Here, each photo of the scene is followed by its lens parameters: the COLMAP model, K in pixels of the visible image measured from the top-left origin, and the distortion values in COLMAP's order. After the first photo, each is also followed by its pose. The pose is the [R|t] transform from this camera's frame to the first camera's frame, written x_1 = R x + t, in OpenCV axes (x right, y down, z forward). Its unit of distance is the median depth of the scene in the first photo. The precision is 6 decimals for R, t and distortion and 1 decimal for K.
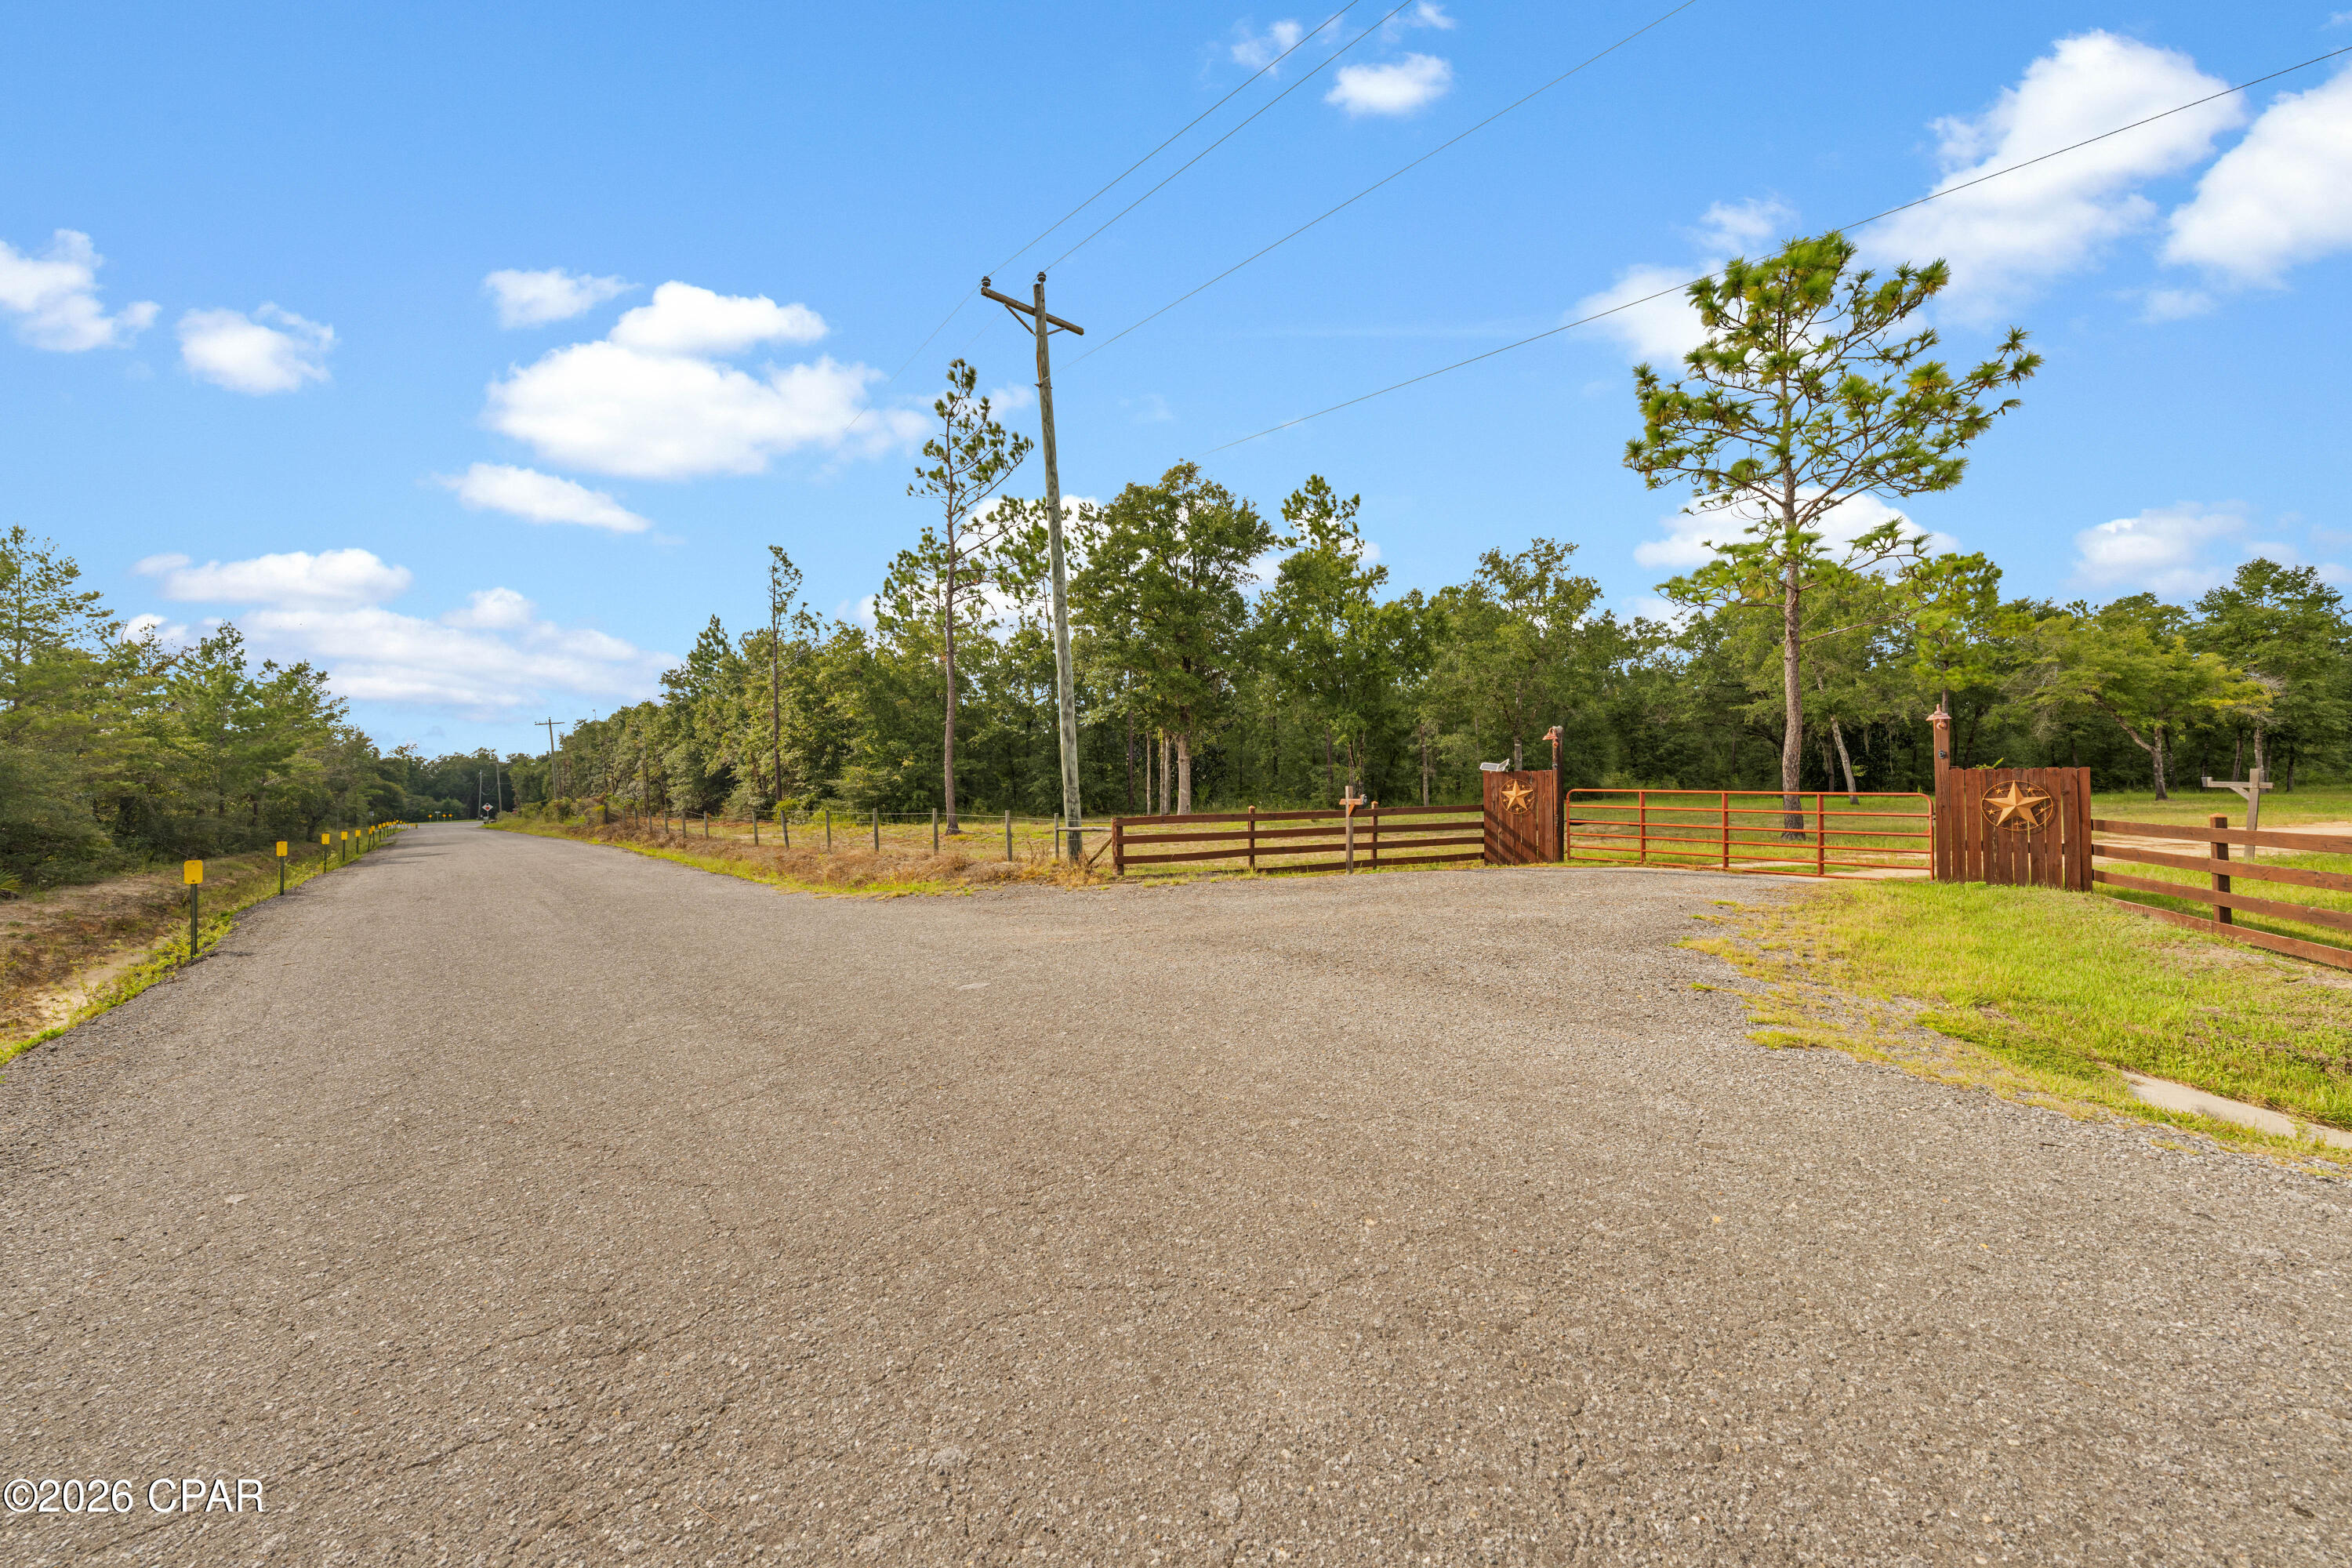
lens RADIAL K [[817.2, 0, 1174.3], [0, 817.2, 769.9], [0, 0, 1]] dist [-0.000852, -0.000010]
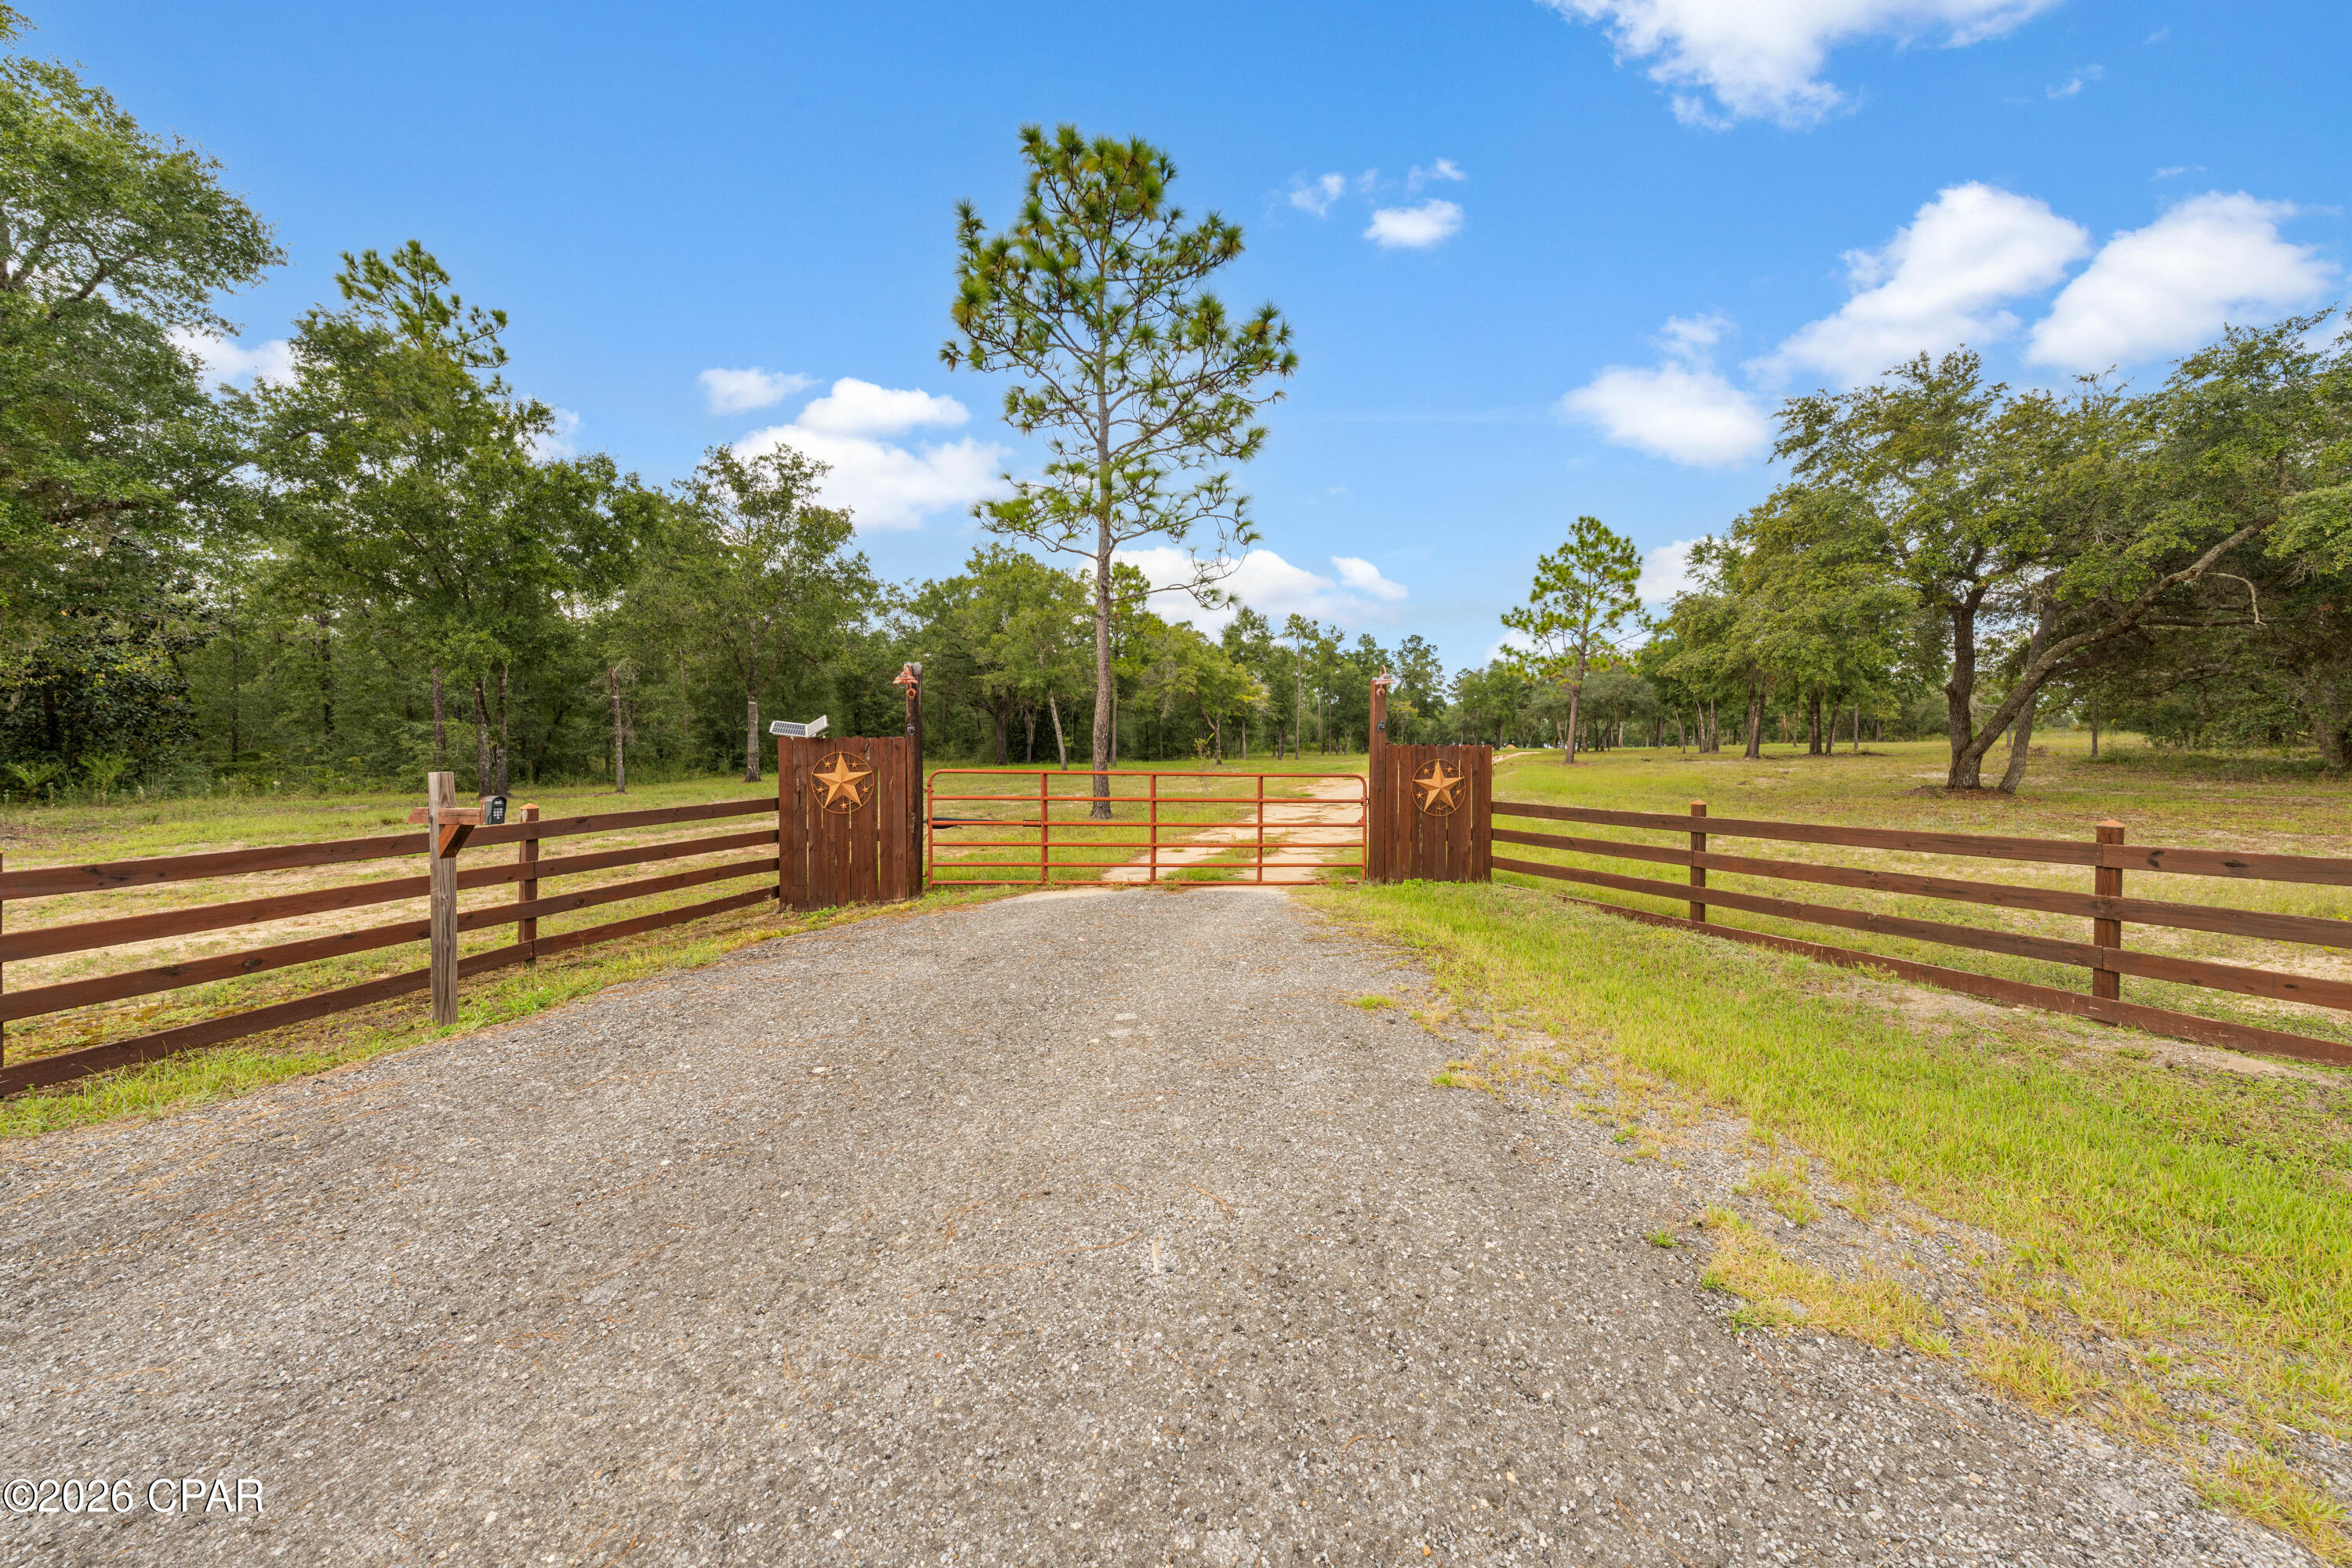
lens RADIAL K [[817.2, 0, 1174.3], [0, 817.2, 769.9], [0, 0, 1]] dist [-0.000852, -0.000010]
pose [[0.613497, -0.012576, 0.789597, 0.054591], [-0.019912, 0.999309, 0.031387, 0.000833], [-0.789446, -0.034978, 0.612823, 0.223470]]
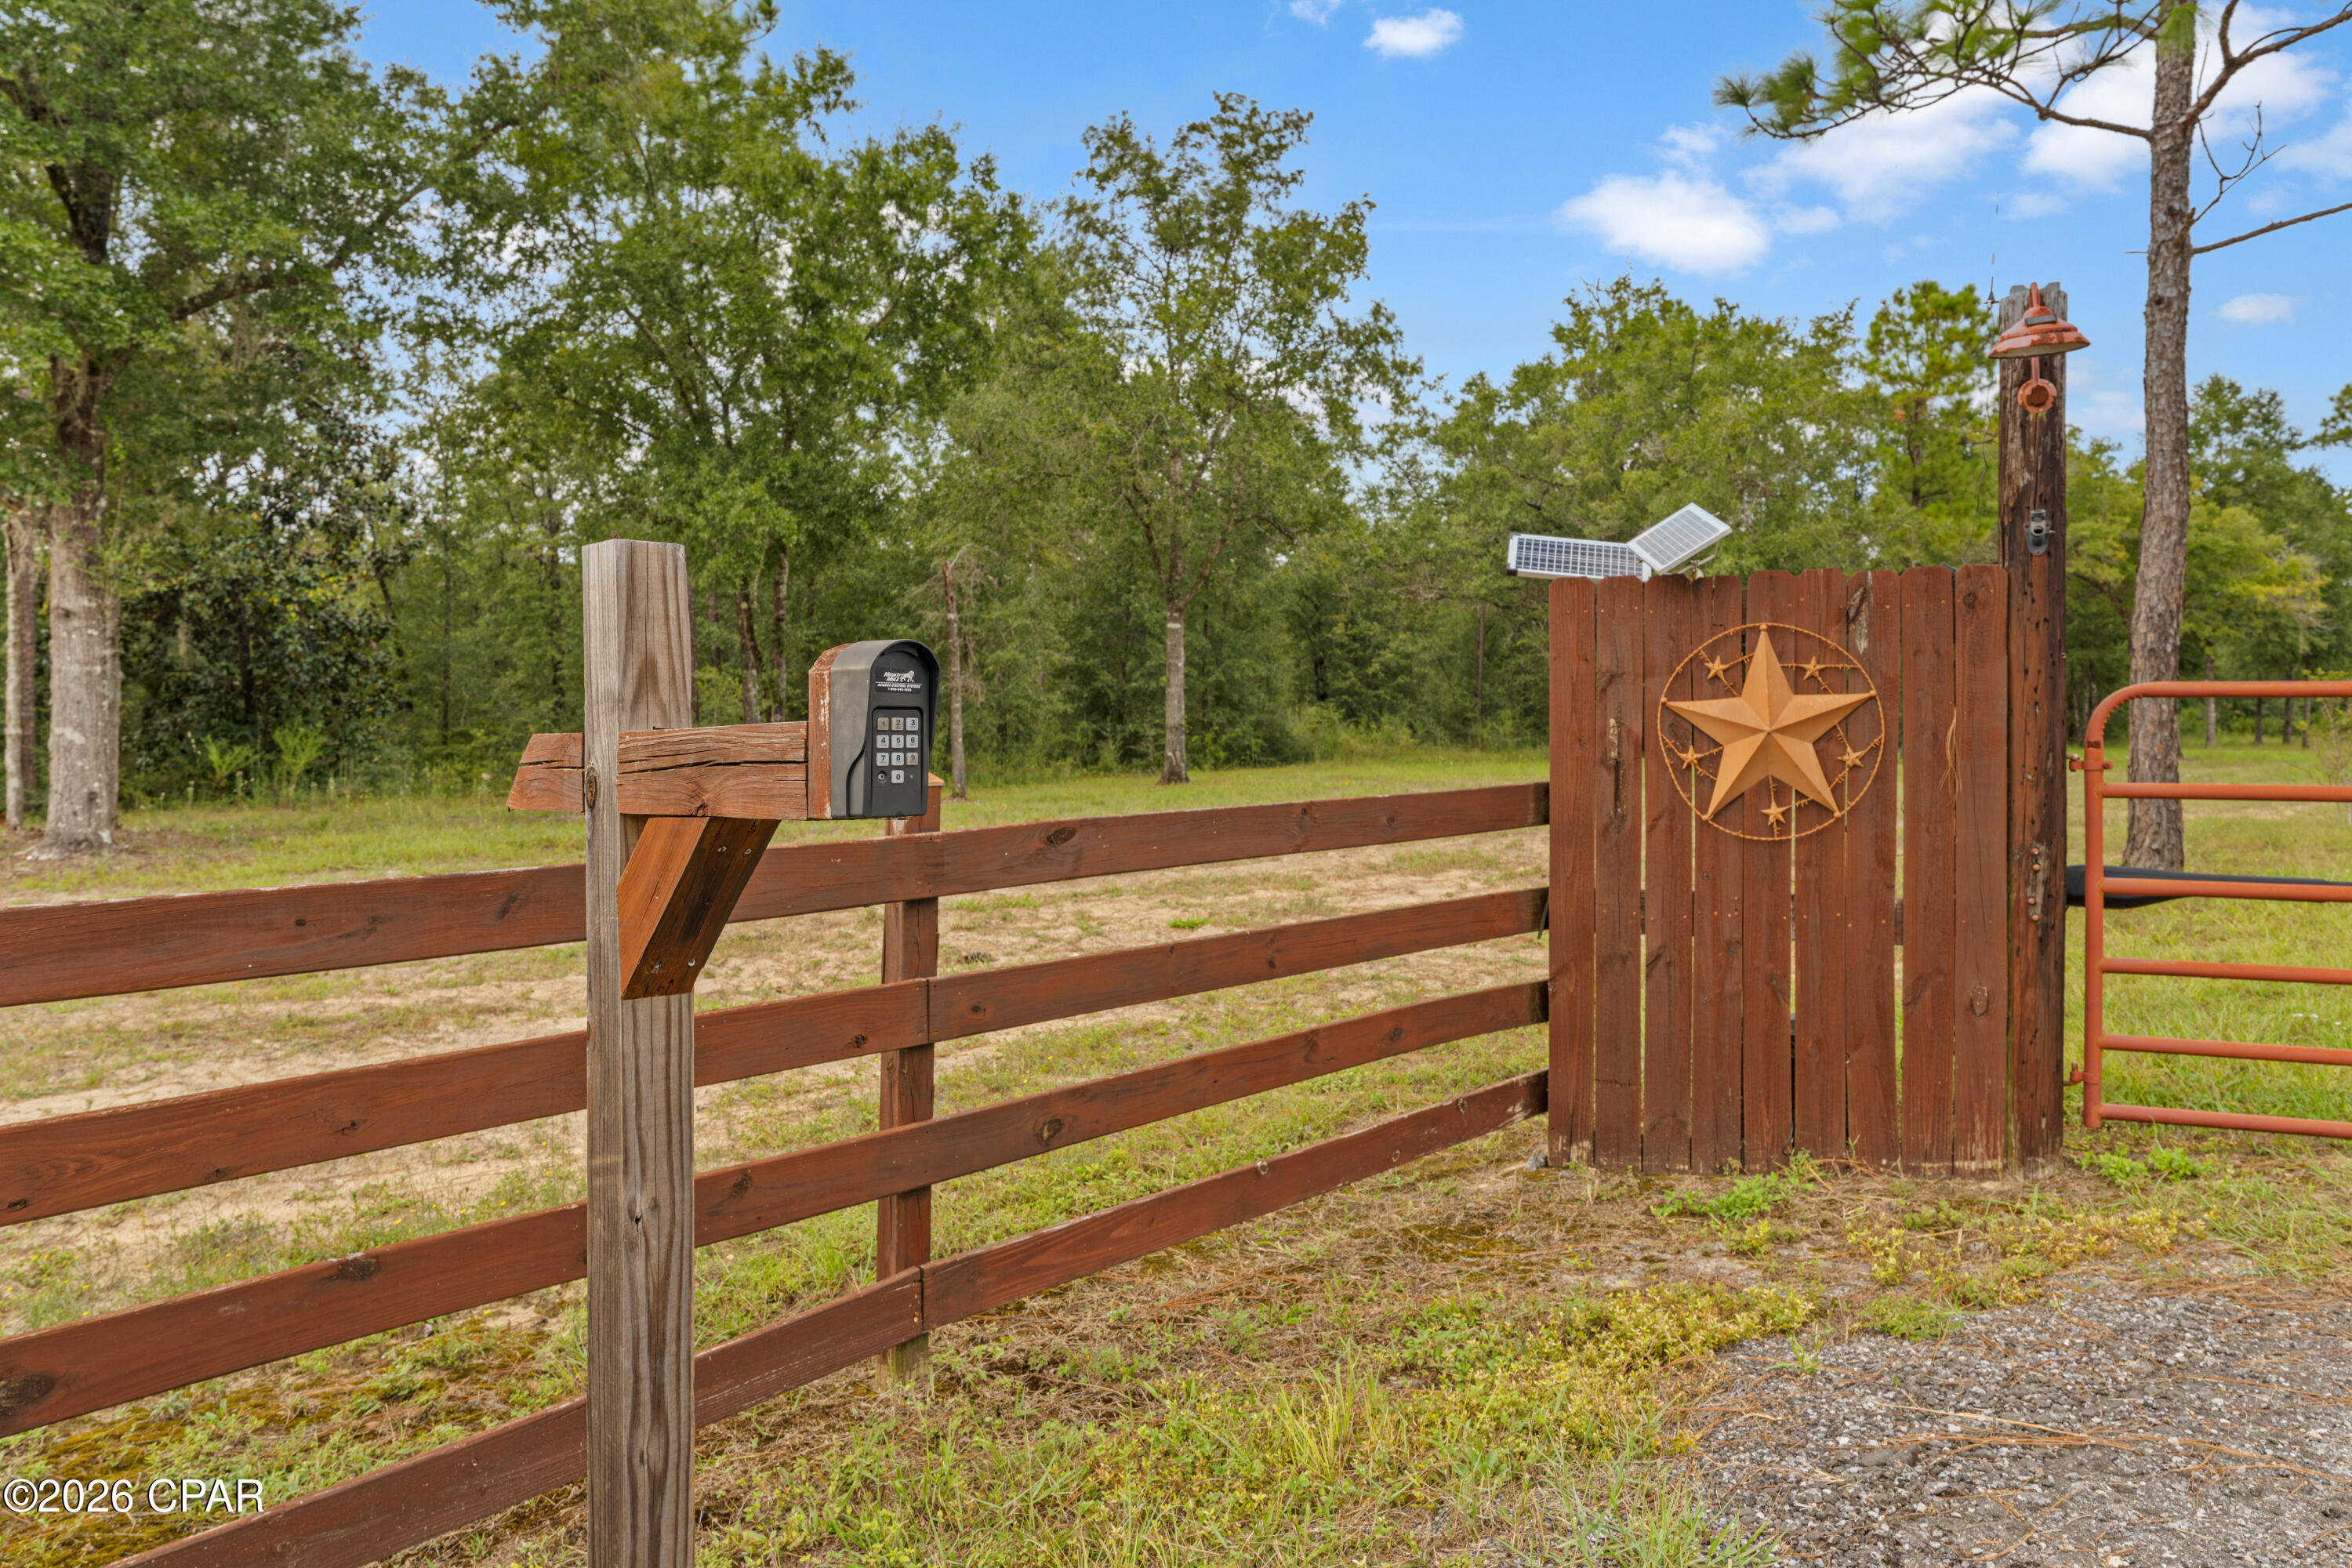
lens RADIAL K [[1583.2, 0, 1136.1], [0, 1583.2, 784.6], [0, 0, 1]] dist [0.020705, -0.000141]
pose [[0.901048, -0.009345, 0.433620, 0.081643], [-0.010544, 0.999000, 0.043439, 0.014279], [-0.433592, -0.043712, 0.900048, 0.361601]]
